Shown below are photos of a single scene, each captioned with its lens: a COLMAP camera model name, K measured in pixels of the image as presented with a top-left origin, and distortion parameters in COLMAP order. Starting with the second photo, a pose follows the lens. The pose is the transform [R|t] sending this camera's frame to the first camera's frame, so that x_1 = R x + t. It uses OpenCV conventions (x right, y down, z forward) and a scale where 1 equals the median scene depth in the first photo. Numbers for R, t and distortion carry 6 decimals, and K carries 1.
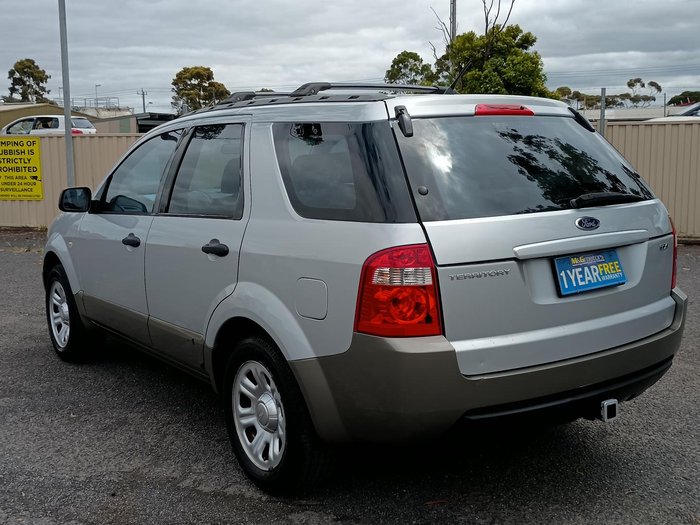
lens RADIAL K [[826.1, 0, 350.0], [0, 826.1, 262.5], [0, 0, 1]] dist [0.027627, 0.026887]
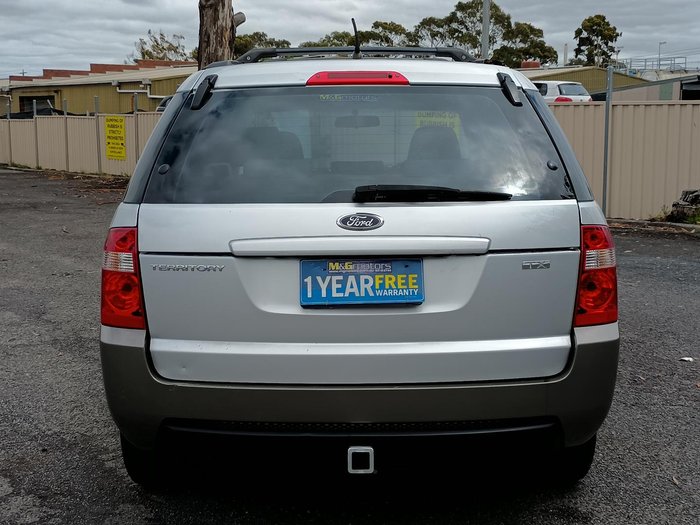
lens RADIAL K [[994.0, 0, 350.0], [0, 994.0, 262.5], [0, 0, 1]] dist [0.038910, 0.015857]
pose [[0.813976, 0.097552, -0.572649, 0.717454], [-0.093998, 0.994926, 0.035876, -0.035790], [0.573243, 0.024626, 0.819015, 0.185169]]
